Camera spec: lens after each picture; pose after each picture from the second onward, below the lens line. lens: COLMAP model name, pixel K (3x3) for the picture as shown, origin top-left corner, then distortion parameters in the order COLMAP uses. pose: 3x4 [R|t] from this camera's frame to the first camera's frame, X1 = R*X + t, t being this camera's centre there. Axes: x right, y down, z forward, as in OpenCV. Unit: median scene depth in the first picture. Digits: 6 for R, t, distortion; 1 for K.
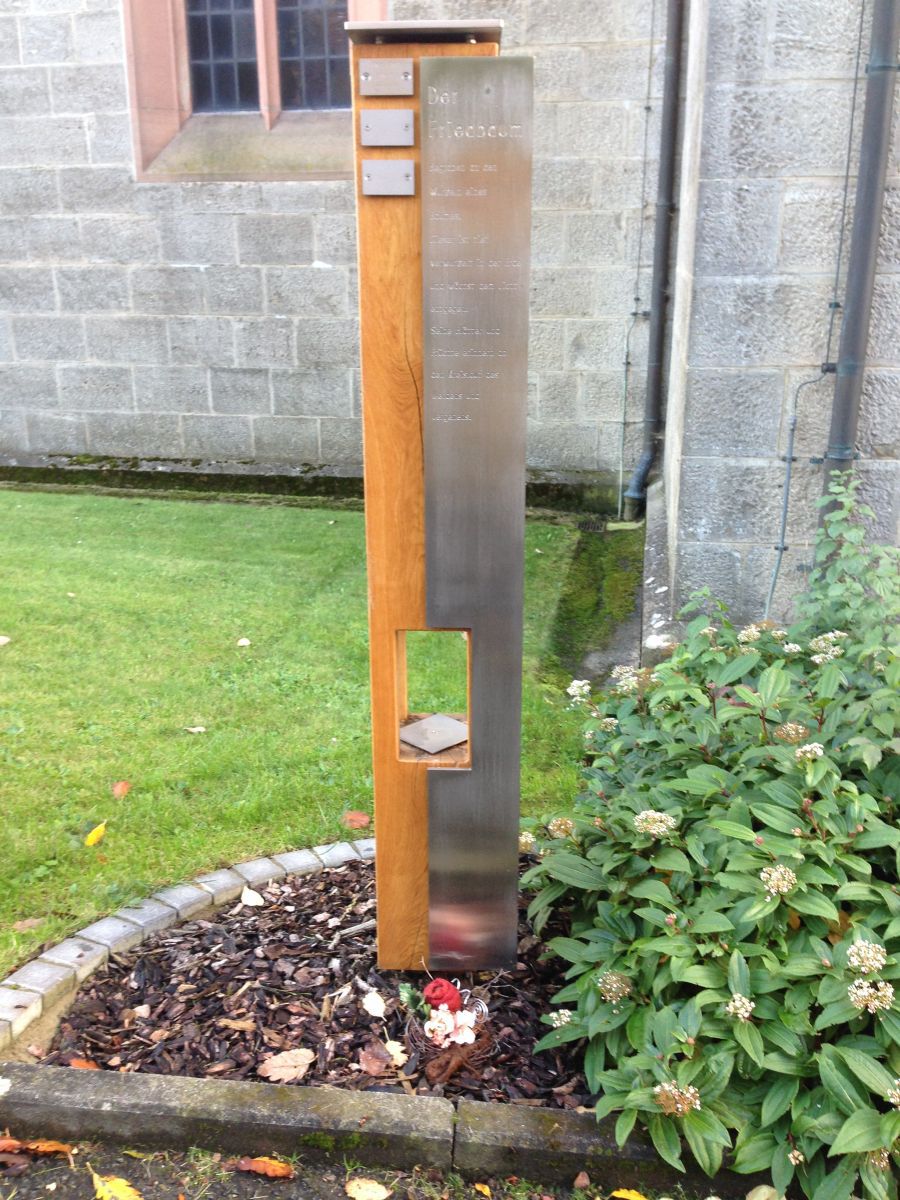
lens RADIAL K [[1132.0, 0, 470.8], [0, 1132.0, 599.5], [0, 0, 1]] dist [0.107963, -0.209947]
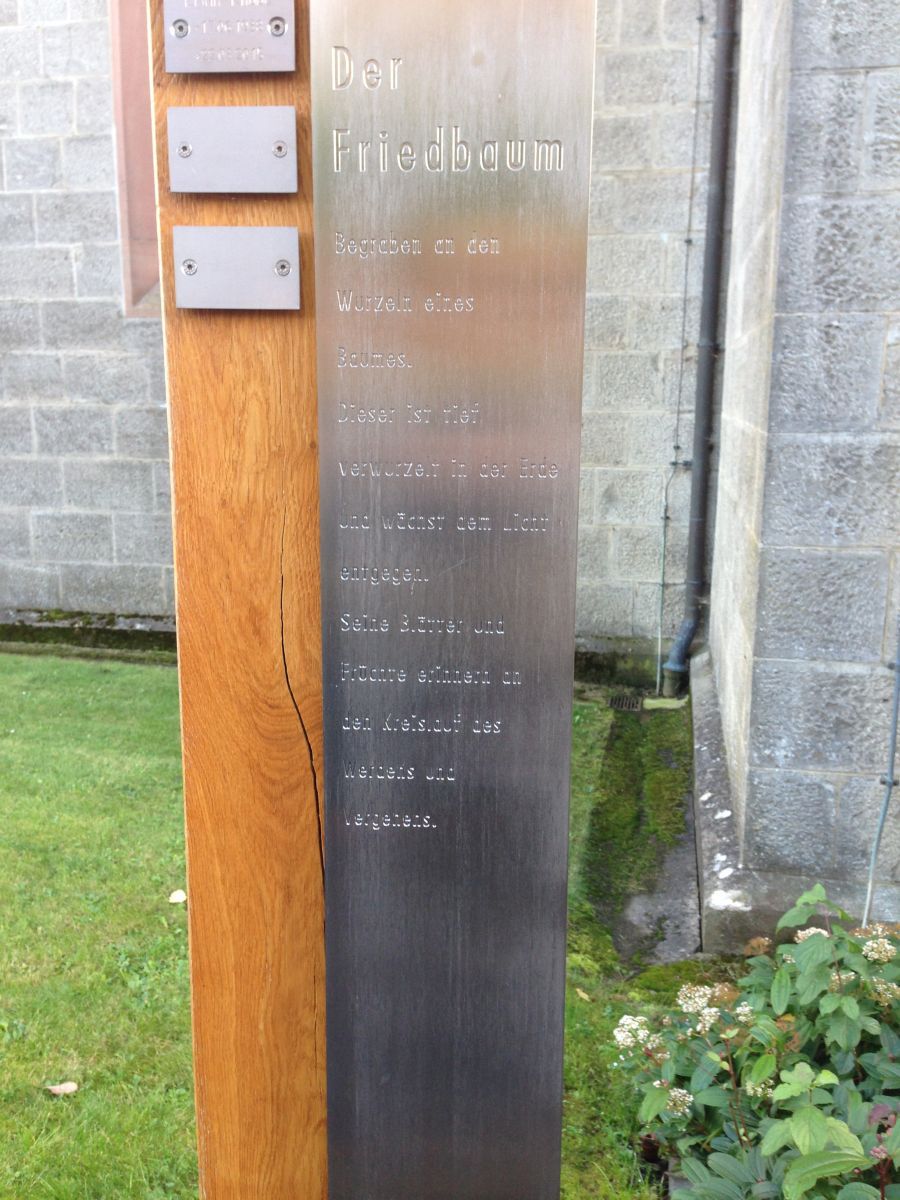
lens RADIAL K [[1132.0, 0, 470.8], [0, 1132.0, 599.5], [0, 0, 1]] dist [0.107963, -0.209947]
pose [[0.999734, 0.011997, -0.019704, 0.004988], [-0.014127, 0.993637, -0.111736, -0.047796], [0.018238, 0.111985, 0.993543, 0.140841]]
